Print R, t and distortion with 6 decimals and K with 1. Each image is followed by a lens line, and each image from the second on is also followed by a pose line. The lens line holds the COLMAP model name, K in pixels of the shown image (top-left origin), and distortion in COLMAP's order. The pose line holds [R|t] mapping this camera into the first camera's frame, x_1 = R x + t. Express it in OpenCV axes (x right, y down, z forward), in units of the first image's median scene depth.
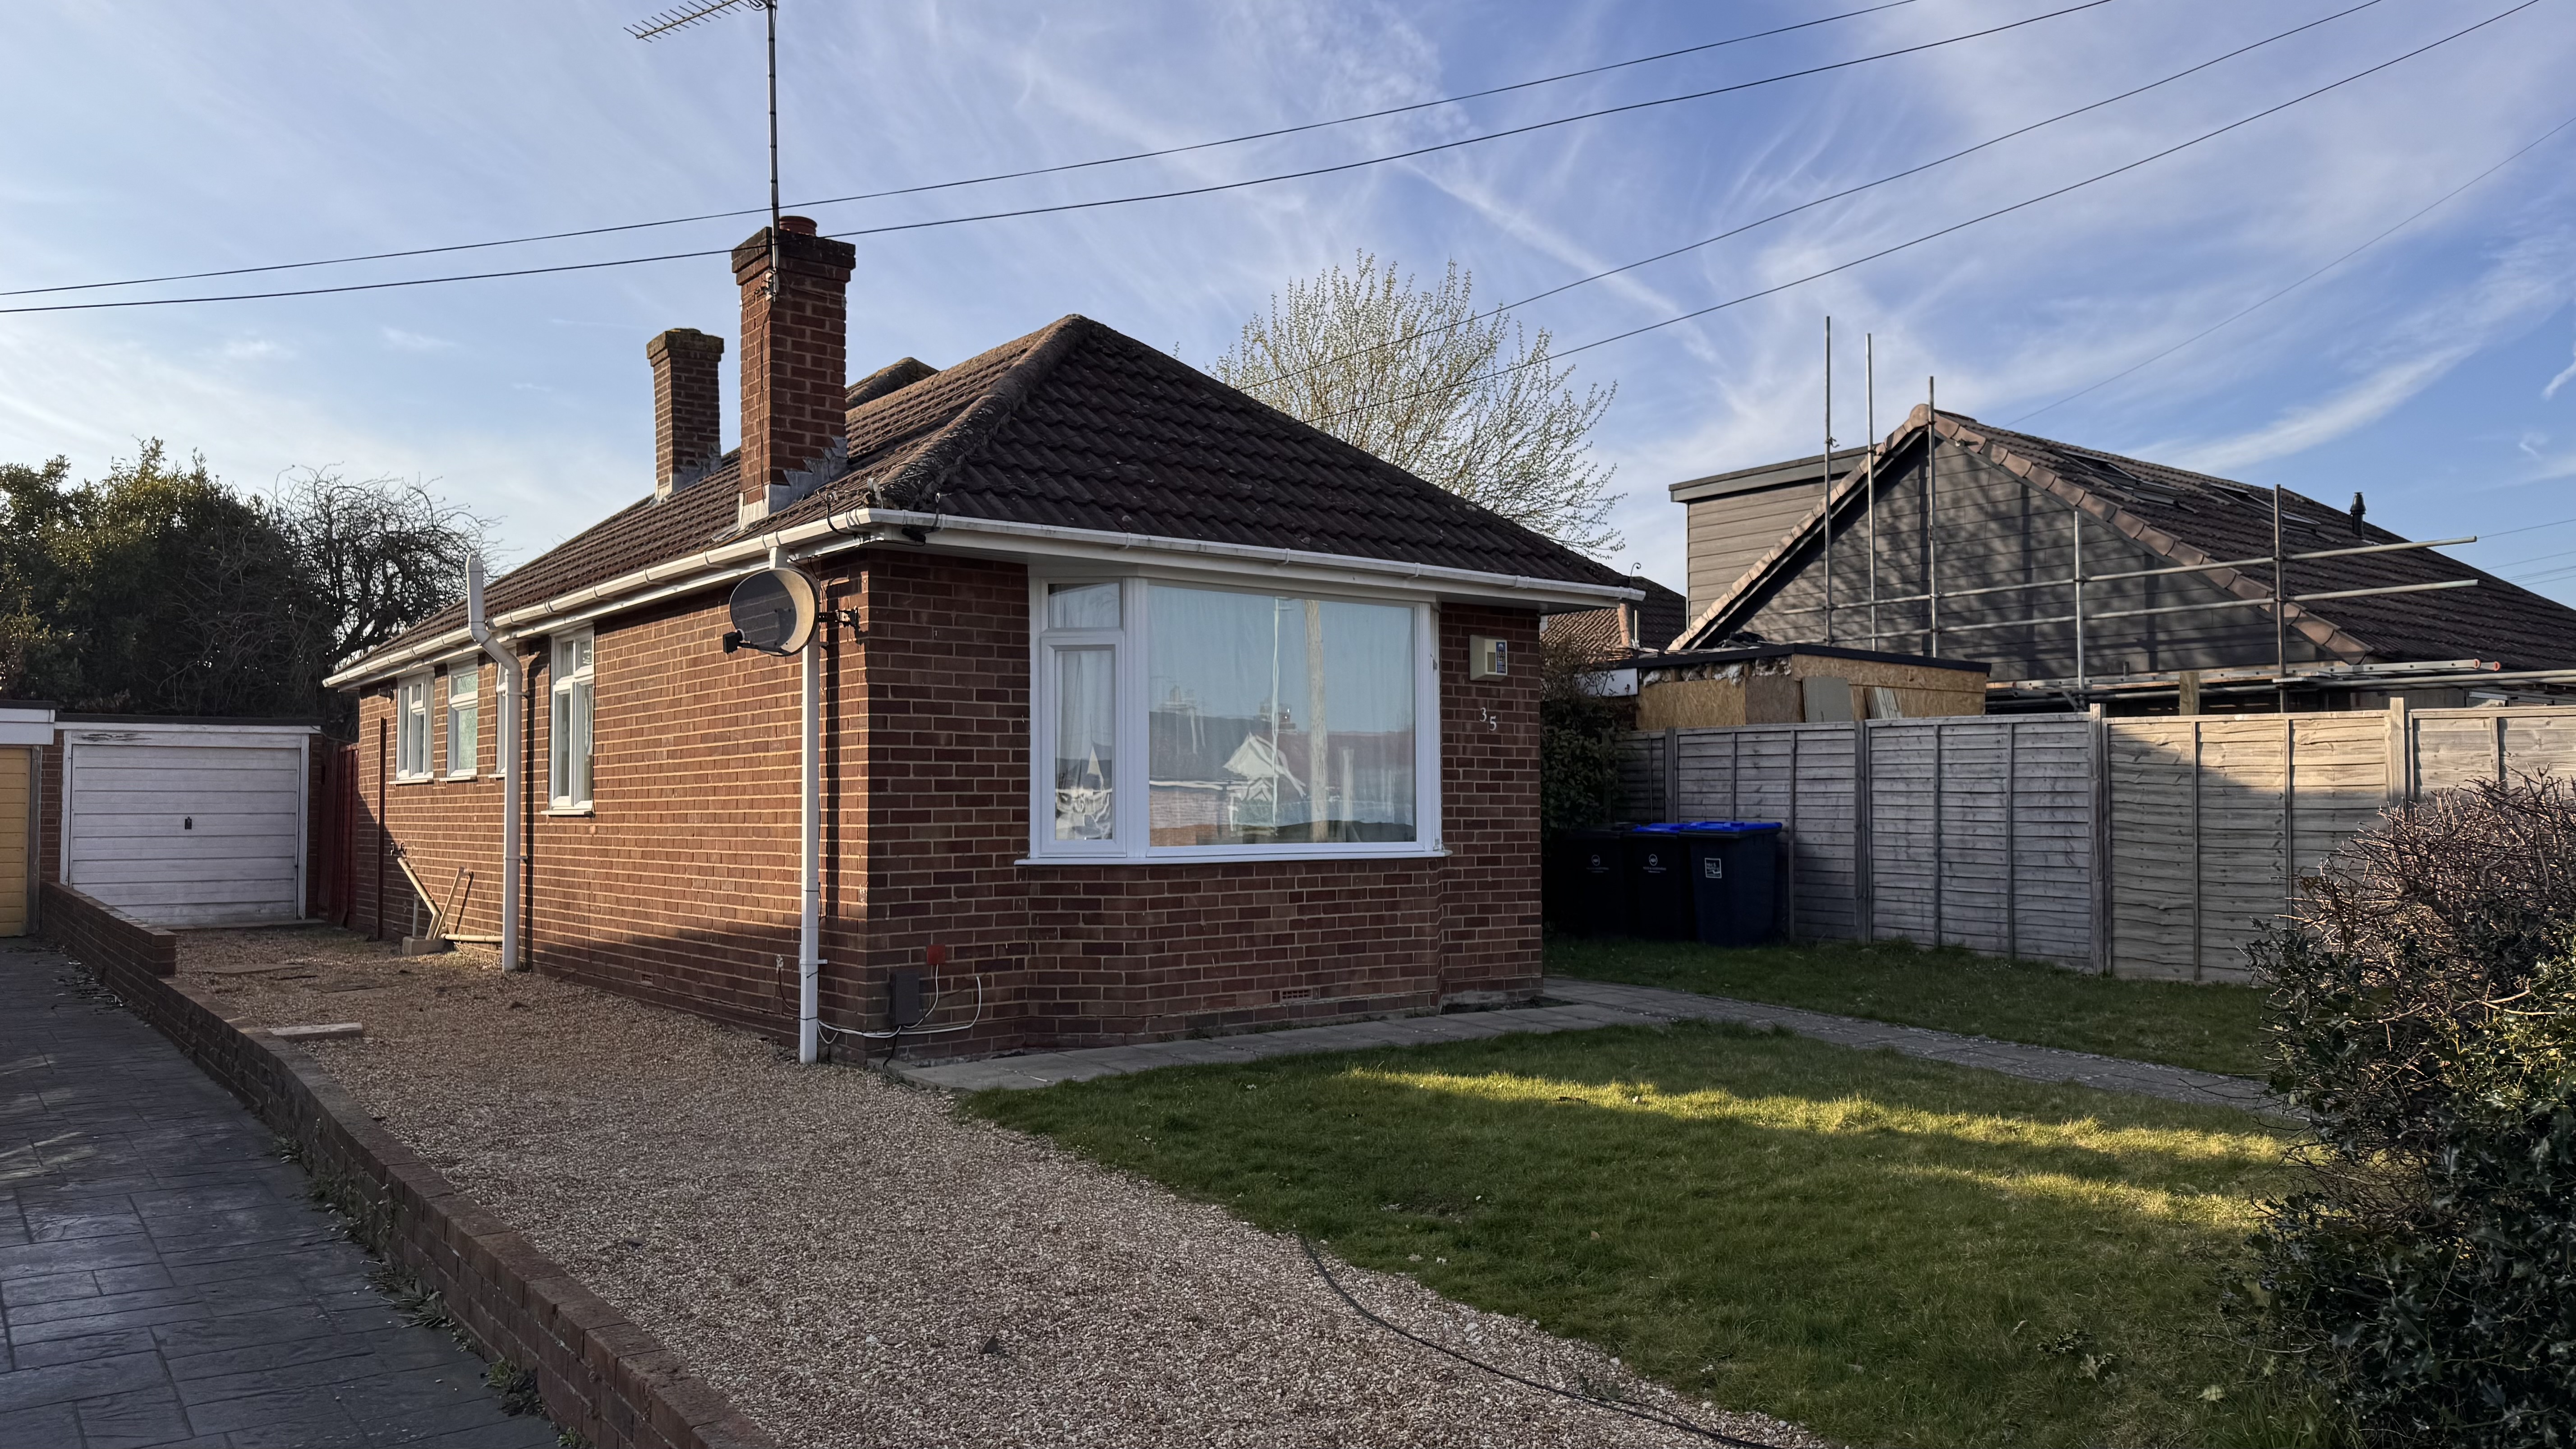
lens RADIAL K [[1771.9, 0, 1305.3], [0, 1771.9, 724.1], [0, 0, 1]] dist [0.129967, -0.208711]
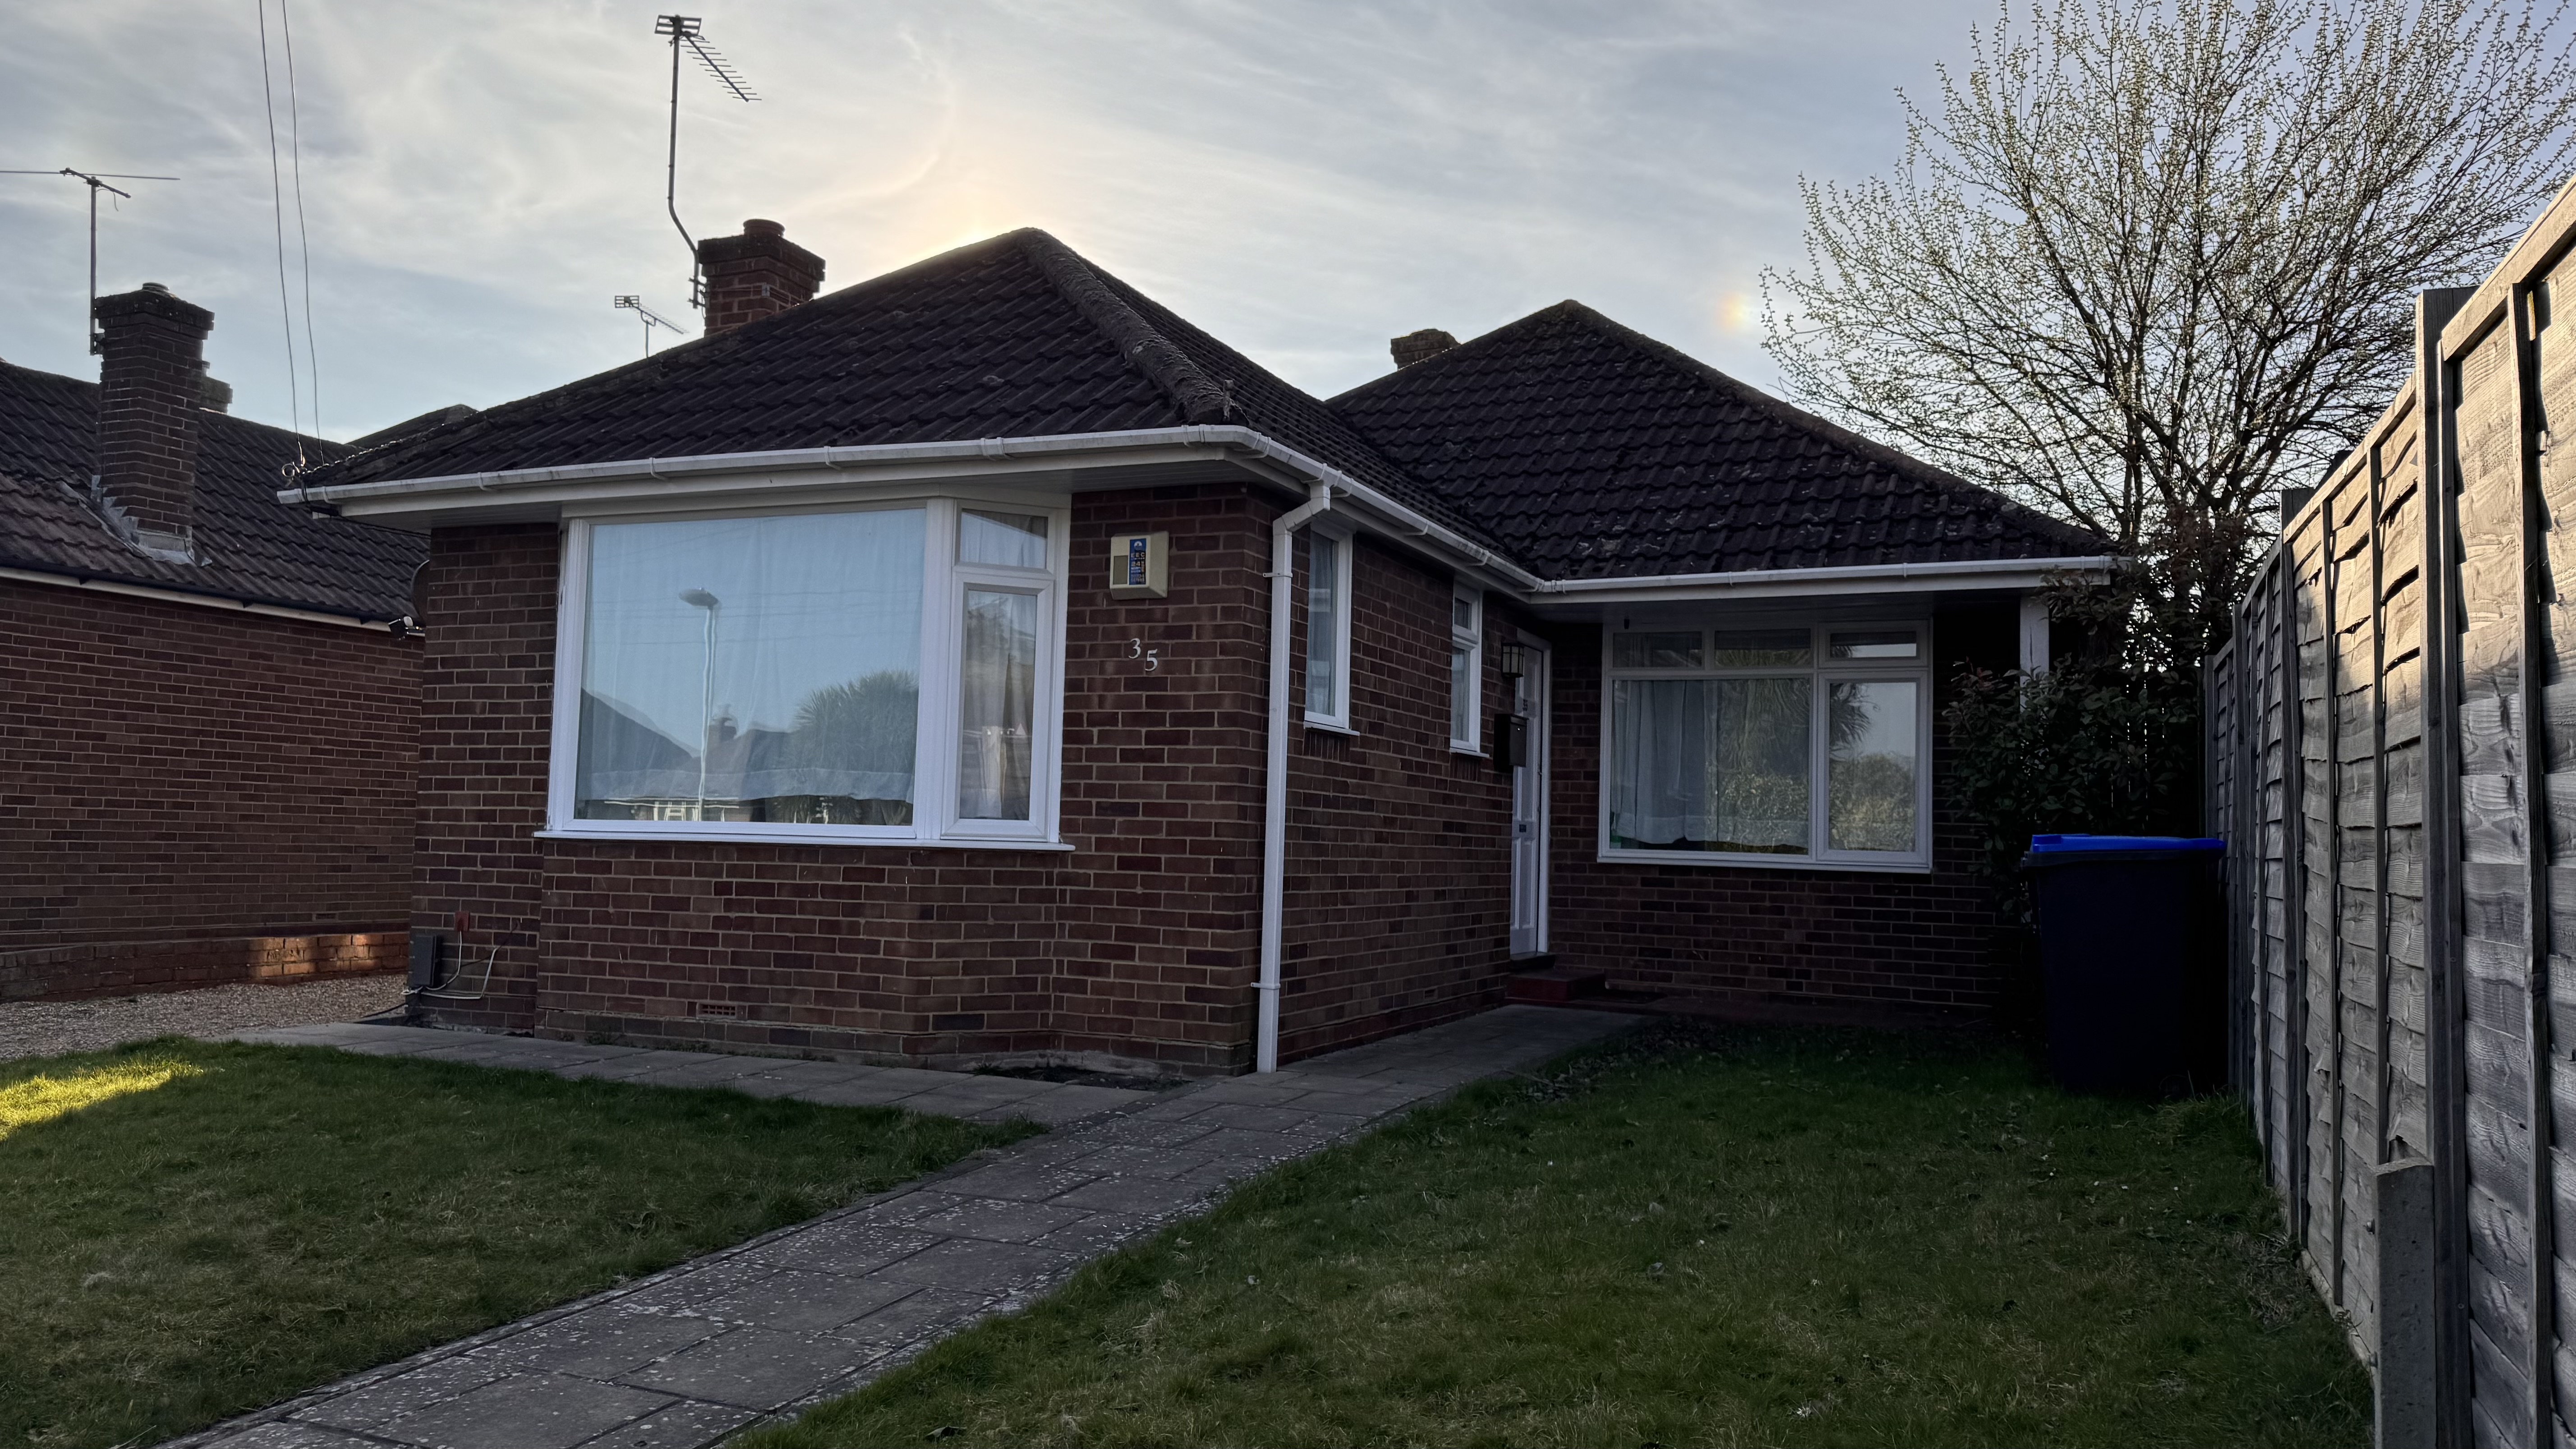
lens RADIAL K [[1771.9, 0, 1305.3], [0, 1771.9, 724.1], [0, 0, 1]] dist [0.129967, -0.208711]
pose [[0.494533, -0.041373, -0.868173, 0.830009], [0.015061, 0.999124, -0.039034, 0.058867], [0.869028, 0.006228, 0.494724, 0.826393]]
